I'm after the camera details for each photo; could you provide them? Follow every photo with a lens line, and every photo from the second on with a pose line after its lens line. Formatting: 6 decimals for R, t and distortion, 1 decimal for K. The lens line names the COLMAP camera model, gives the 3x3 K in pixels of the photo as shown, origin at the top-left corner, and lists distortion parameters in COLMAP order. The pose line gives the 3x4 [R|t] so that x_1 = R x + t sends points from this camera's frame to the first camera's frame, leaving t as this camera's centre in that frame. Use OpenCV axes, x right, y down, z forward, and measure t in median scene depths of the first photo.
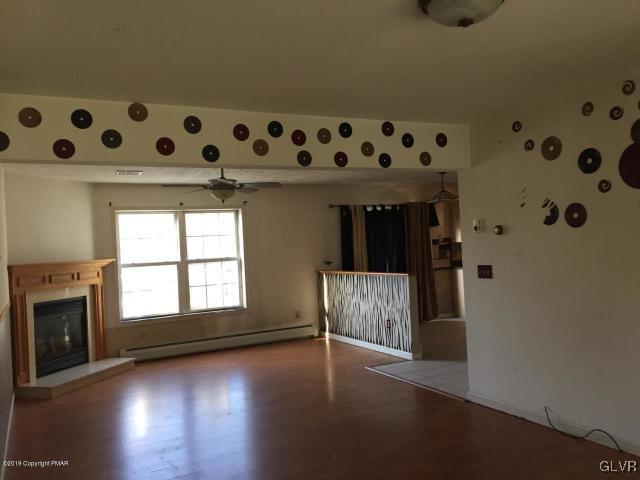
lens RADIAL K [[545.9, 0, 320.0], [0, 545.9, 237.4], [0, 0, 1]] dist [0.054640, -0.026025]
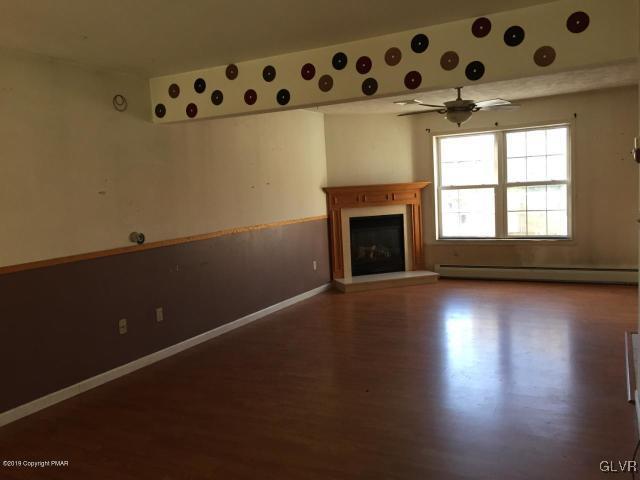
lens RADIAL K [[545.9, 0, 319.3], [0, 545.9, 241.2], [0, 0, 1]] dist [0.054640, -0.026025]
pose [[0.571348, 0.104957, -0.813969, 0.399449], [0.033358, 0.988000, 0.150812, -0.015302], [0.820030, -0.113318, 0.560990, 0.206520]]
